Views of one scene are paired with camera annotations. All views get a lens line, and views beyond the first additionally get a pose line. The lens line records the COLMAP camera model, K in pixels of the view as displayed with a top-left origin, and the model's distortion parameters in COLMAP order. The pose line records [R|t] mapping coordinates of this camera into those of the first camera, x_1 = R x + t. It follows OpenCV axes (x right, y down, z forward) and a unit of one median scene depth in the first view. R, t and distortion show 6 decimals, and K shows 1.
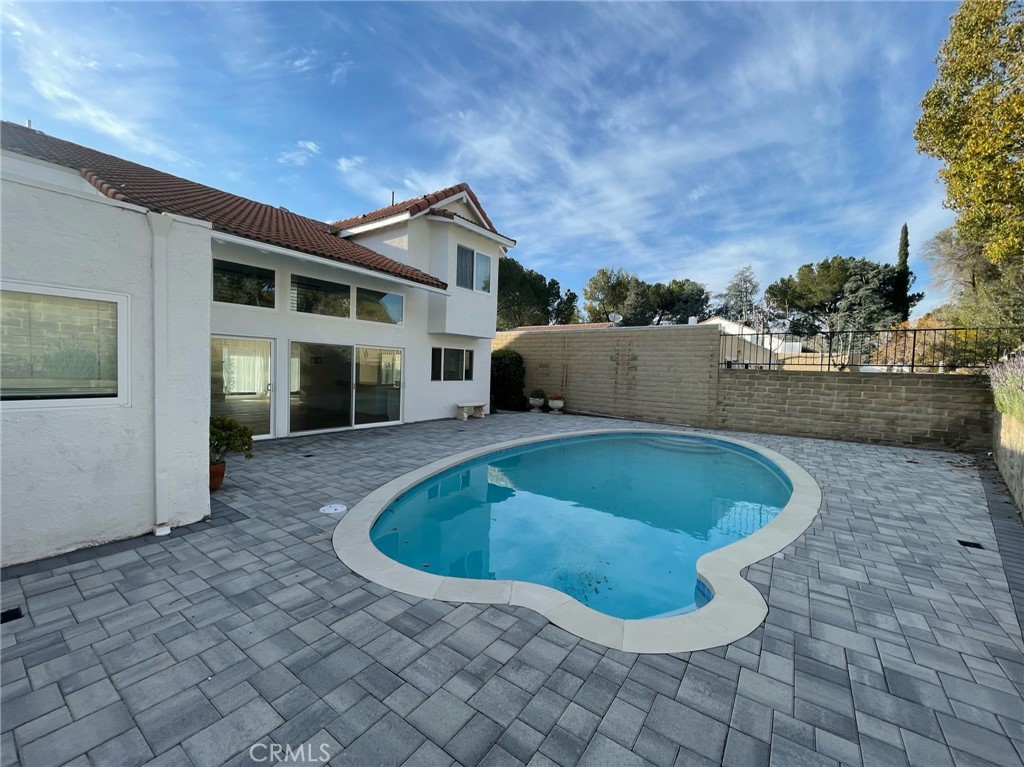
lens RADIAL K [[409.2, 0, 512.0], [0, 409.2, 383.5], [0, 0, 1]] dist [0.000590, -0.000029]
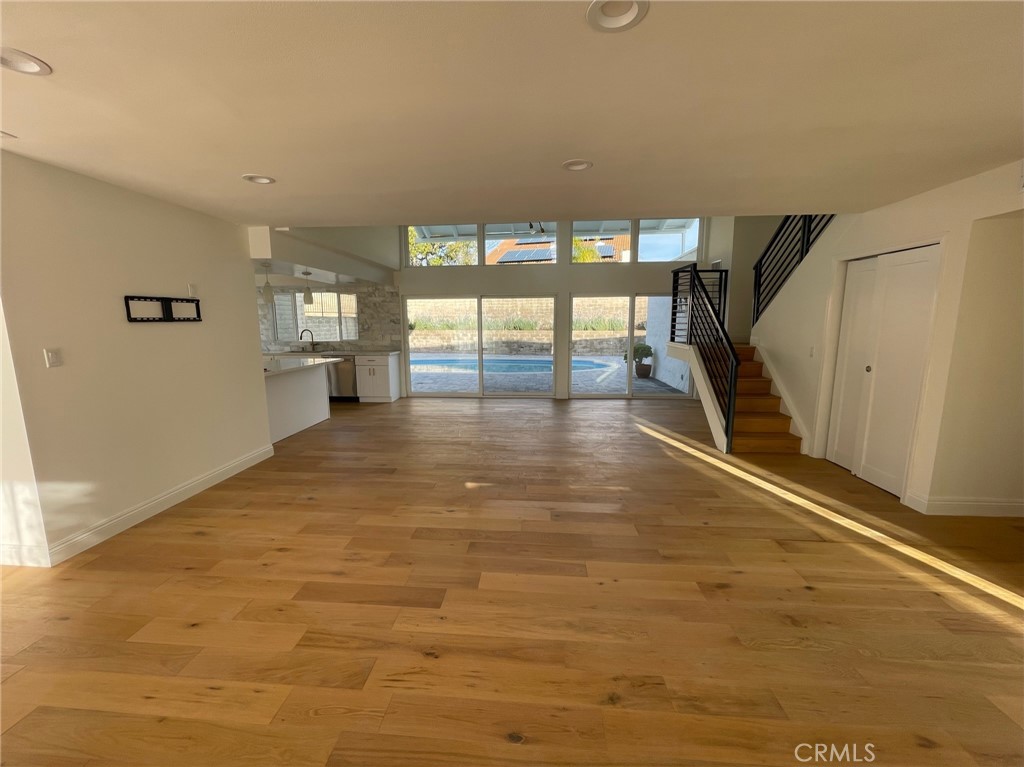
lens RADIAL K [[415.7, 0, 512.0], [0, 415.7, 383.5], [0, 0, 1]] dist [-0.003846, -0.000491]
pose [[-0.518294, -0.155418, 0.840962, -0.854050], [0.027201, 0.979855, 0.197851, -0.062867], [-0.854770, 0.125420, -0.503625, 1.030764]]
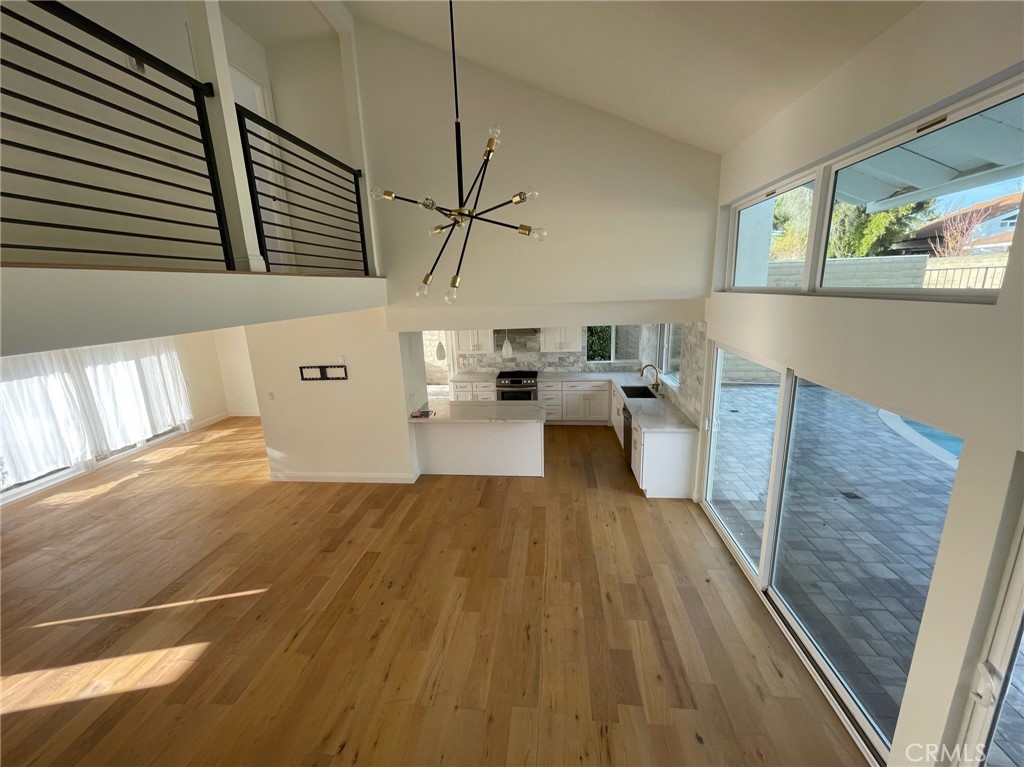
lens RADIAL K [[415.7, 0, 512.0], [0, 415.7, 383.5], [0, 0, 1]] dist [-0.003846, -0.000491]
pose [[0.869817, -0.173204, 0.461973, -0.546815], [0.083495, 0.974524, 0.208163, -0.125780], [-0.486259, -0.142492, 0.862119, 0.608188]]
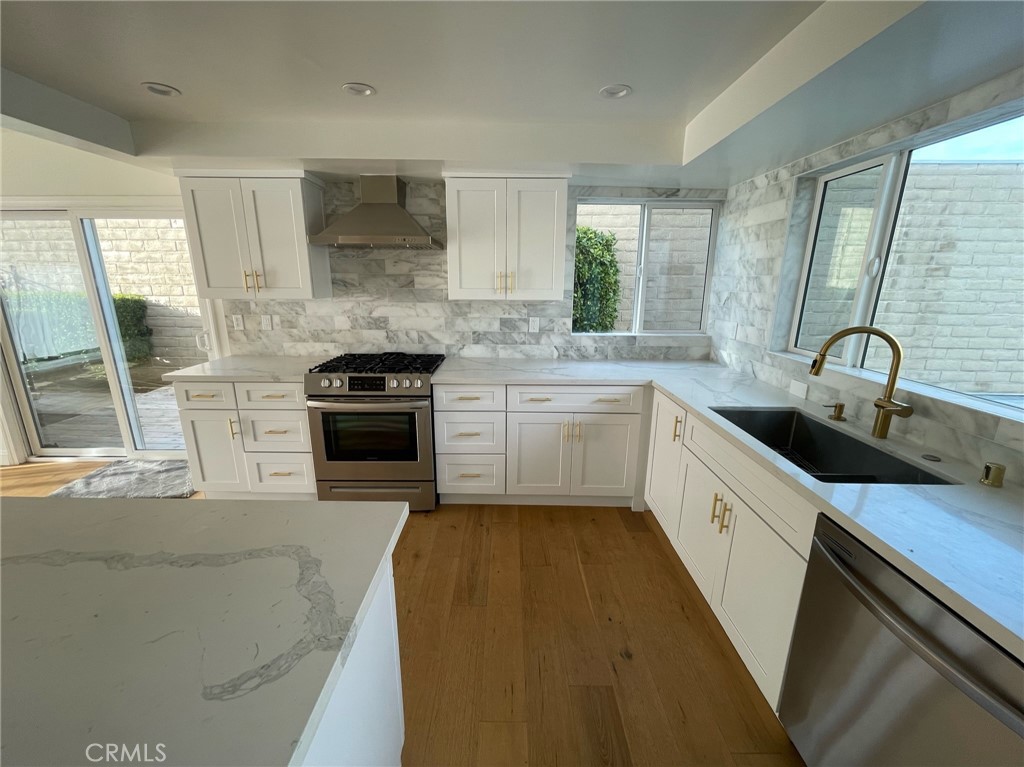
lens RADIAL K [[415.7, 0, 512.0], [0, 415.7, 383.5], [0, 0, 1]] dist [-0.003846, -0.000491]
pose [[0.816289, -0.168744, 0.552446, -0.314340], [0.043580, 0.971645, 0.232395, -0.044728], [-0.575997, -0.165626, 0.800497, 0.929397]]
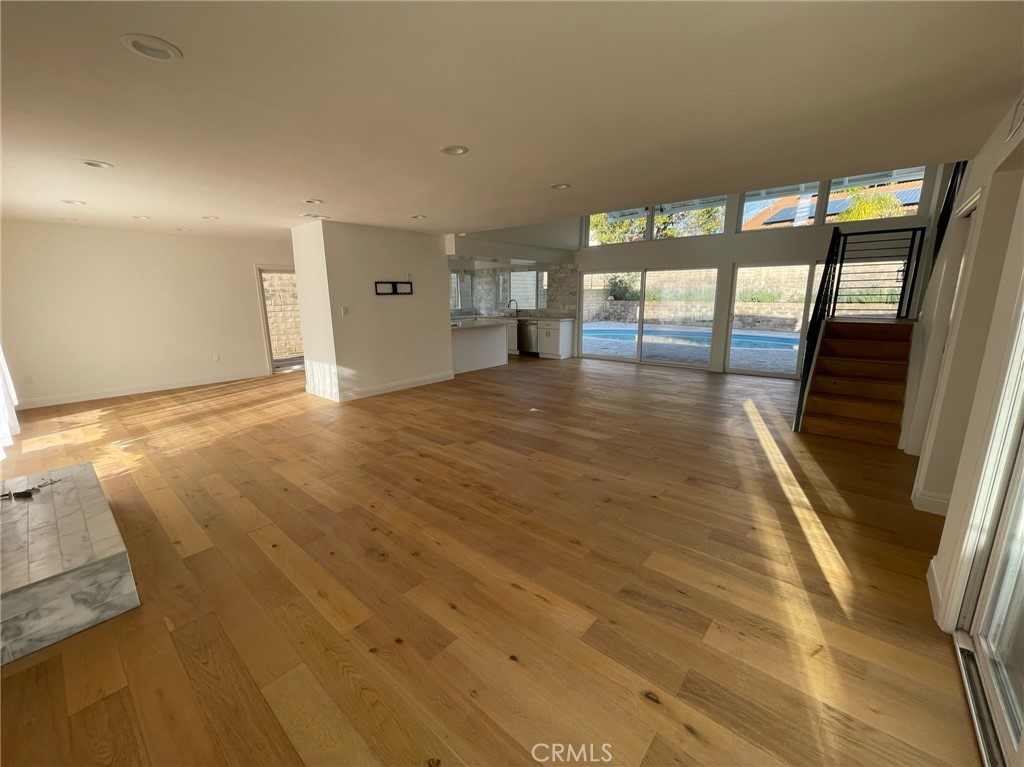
lens RADIAL K [[419.2, 0, 512.0], [0, 419.2, 383.5], [0, 0, 1]] dist [0.007079, -0.000265]
pose [[0.086007, -0.239426, 0.967098, -1.011976], [0.054779, 0.970363, 0.235363, -0.062503], [-0.994787, 0.032733, 0.096574, 0.896375]]
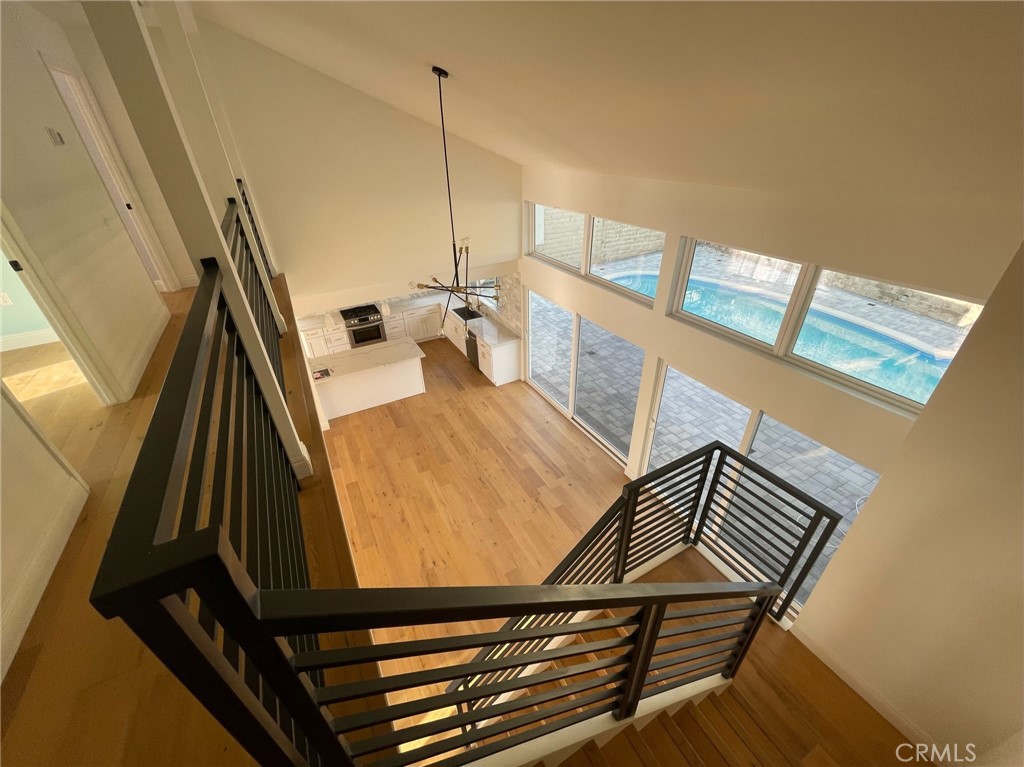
lens RADIAL K [[409.2, 0, 512.0], [0, 409.2, 383.5], [0, 0, 1]] dist [0.000590, -0.000029]
pose [[0.436323, -0.512138, 0.739822, -0.721222], [0.076129, 0.840280, 0.536780, -0.264338], [-0.896564, -0.177888, 0.405622, 0.600863]]
